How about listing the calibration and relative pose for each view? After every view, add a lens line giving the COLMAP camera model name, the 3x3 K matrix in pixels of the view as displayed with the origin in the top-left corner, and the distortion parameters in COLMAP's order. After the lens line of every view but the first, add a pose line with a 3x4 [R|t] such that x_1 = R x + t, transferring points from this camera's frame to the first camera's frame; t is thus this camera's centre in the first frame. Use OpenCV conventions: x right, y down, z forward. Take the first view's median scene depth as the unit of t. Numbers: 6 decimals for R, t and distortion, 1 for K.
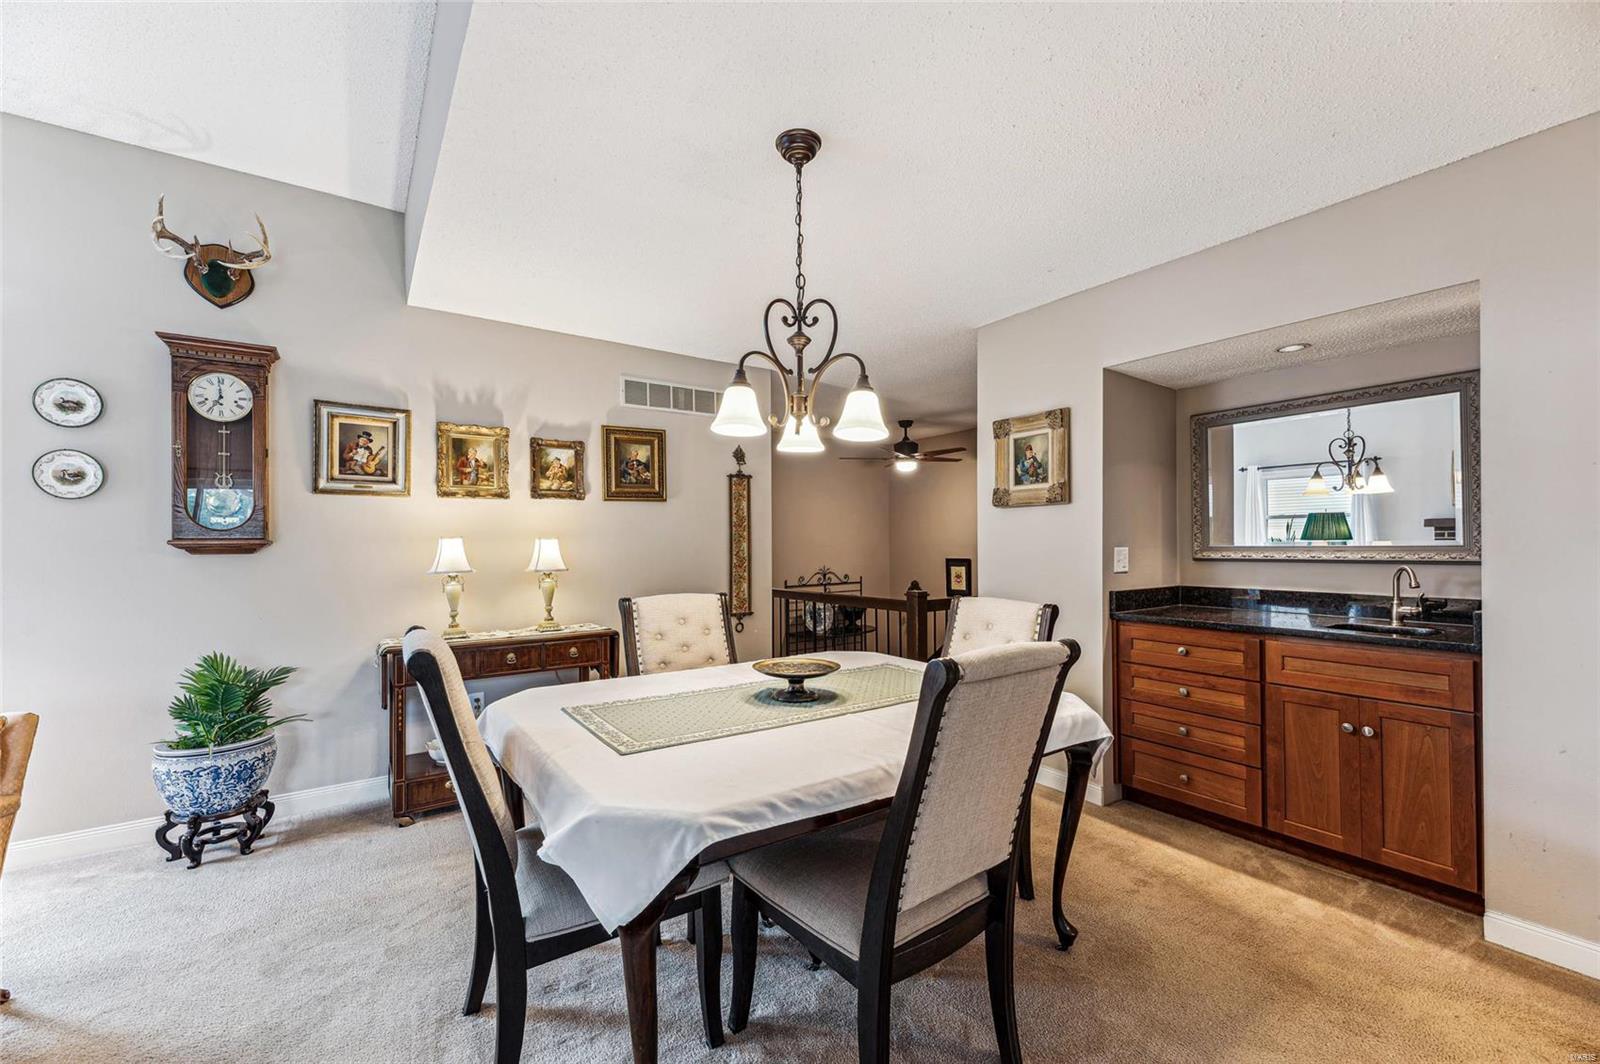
lens RADIAL K [[646.6, 0, 809.1], [0, 646.6, 538.7], [0, 0, 1]] dist [0.006327, -0.000520]
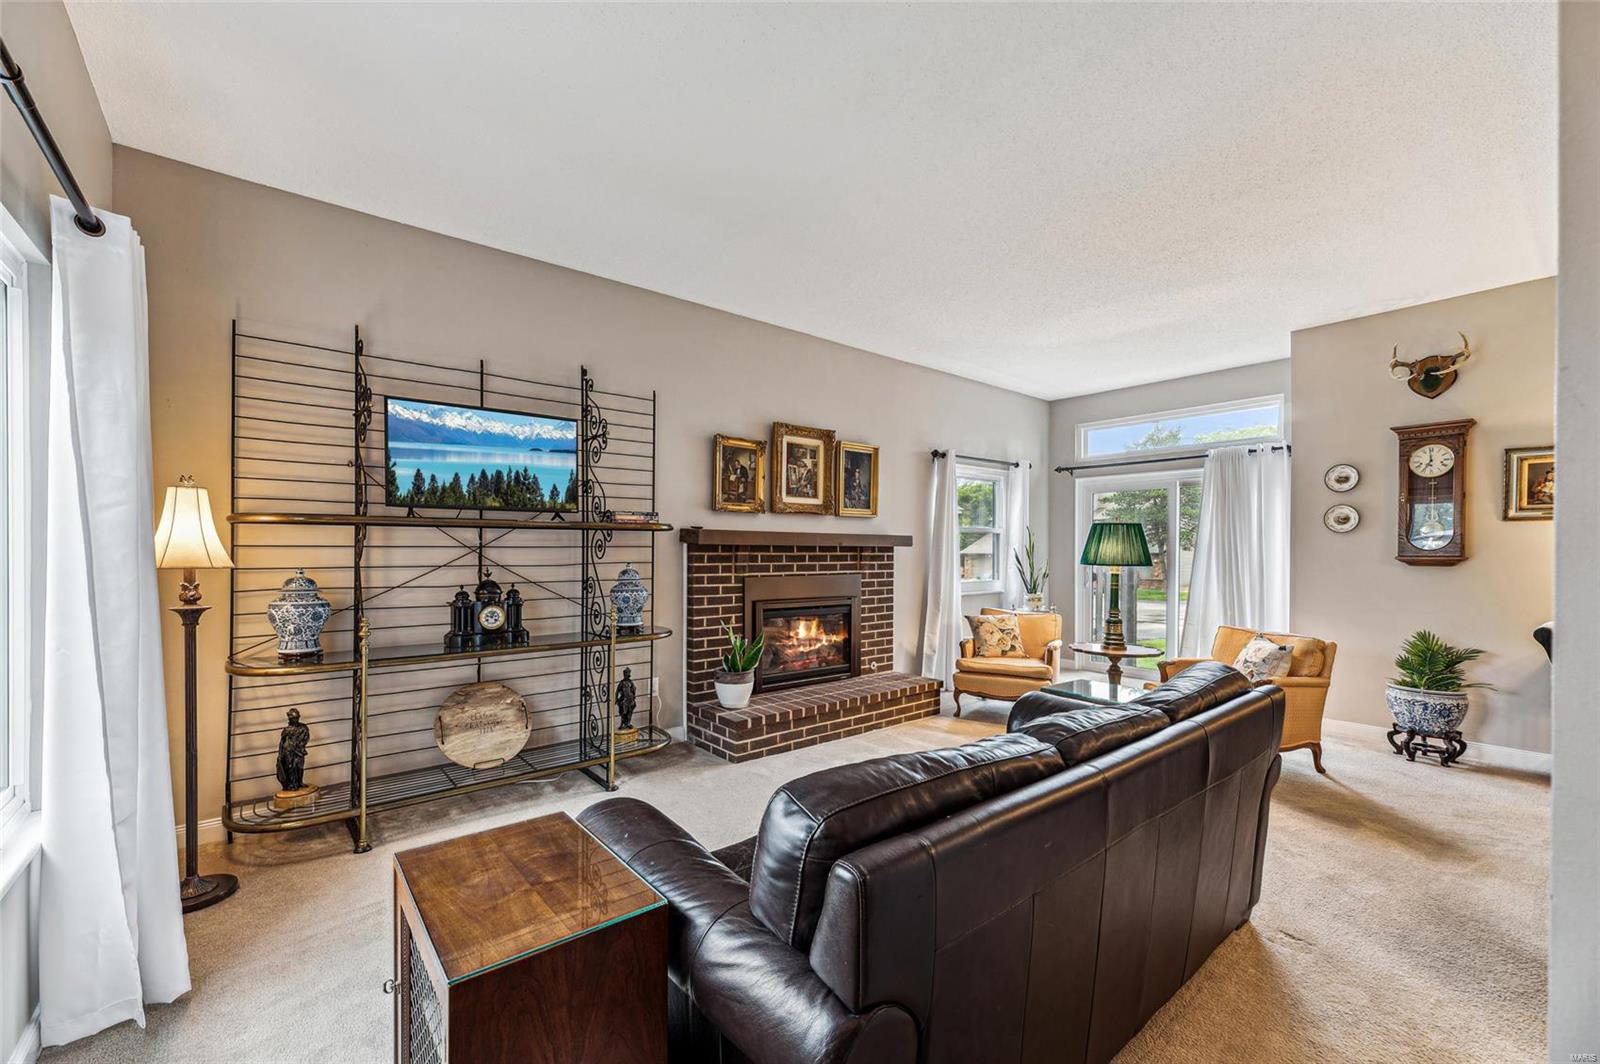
lens RADIAL K [[646.6, 0, 804.3], [0, 646.6, 562.0], [0, 0, 1]] dist [0.006327, -0.000520]
pose [[0.067536, 0.018157, -0.997552, 0.495373], [0.004120, 0.999821, 0.018477, -0.019843], [0.997708, -0.005358, 0.067449, -0.543558]]
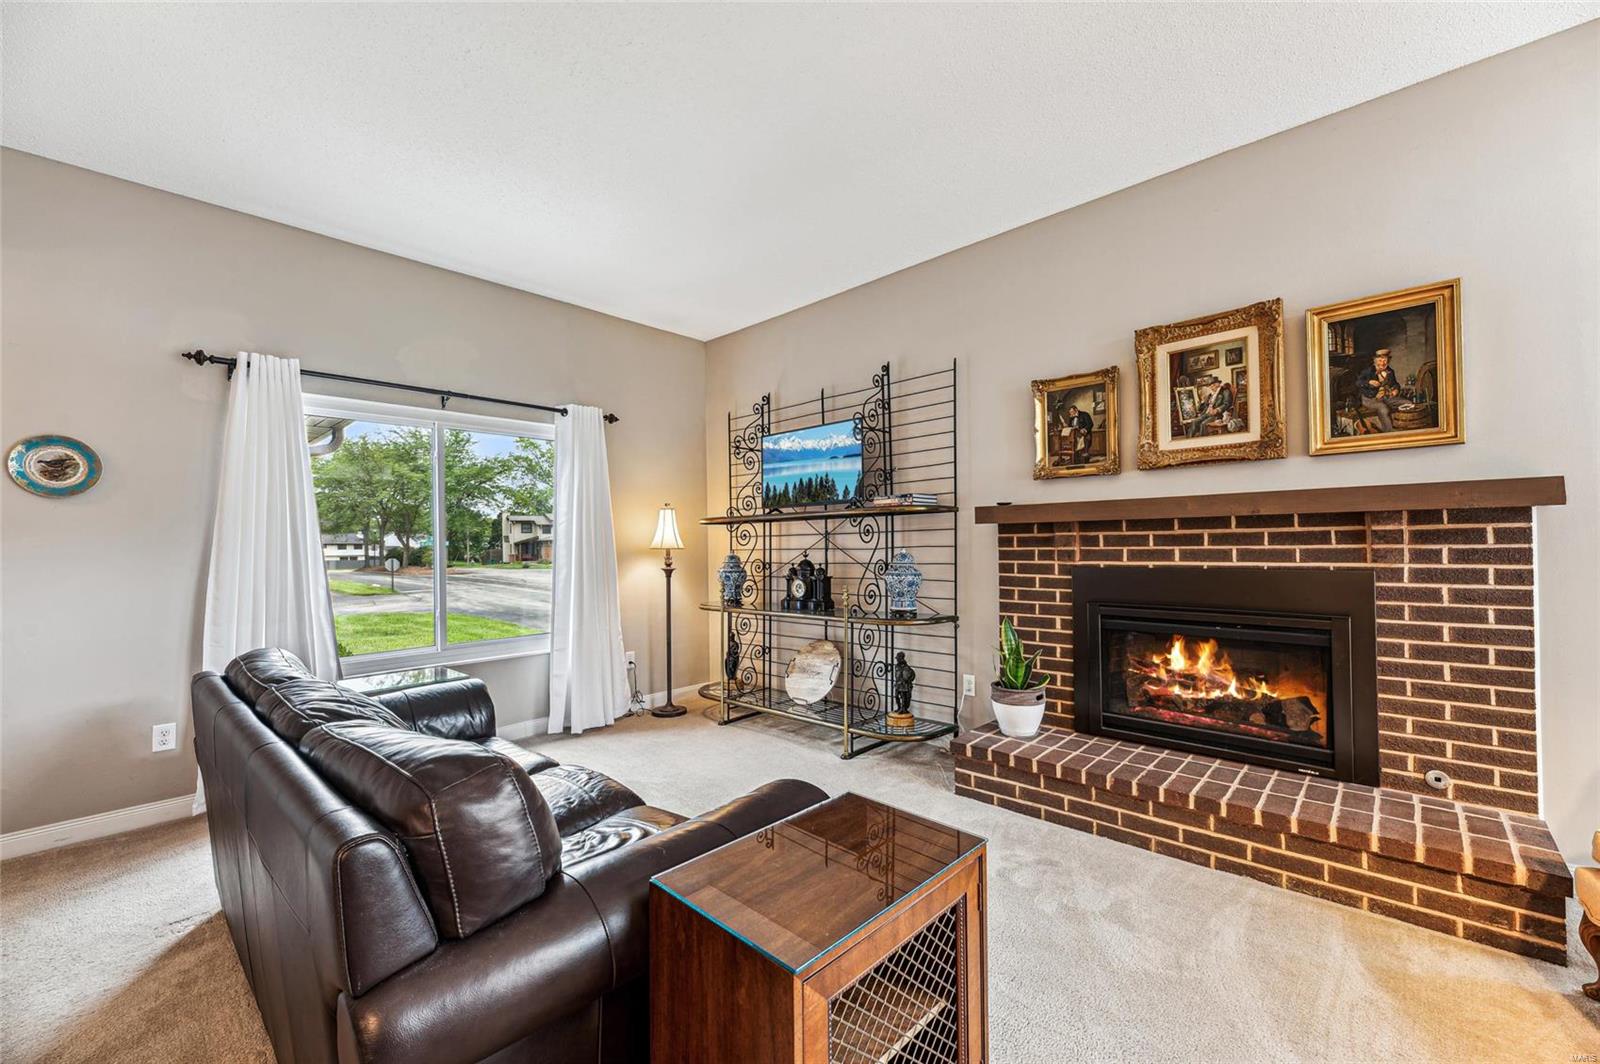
lens RADIAL K [[646.6, 0, 804.5], [0, 646.6, 540.3], [0, 0, 1]] dist [0.006327, -0.000520]
pose [[-0.980515, 0.016415, -0.195760, -0.935847], [0.019173, 0.999742, -0.012200, 0.018645], [0.195509, -0.015716, -0.980576, 1.032844]]
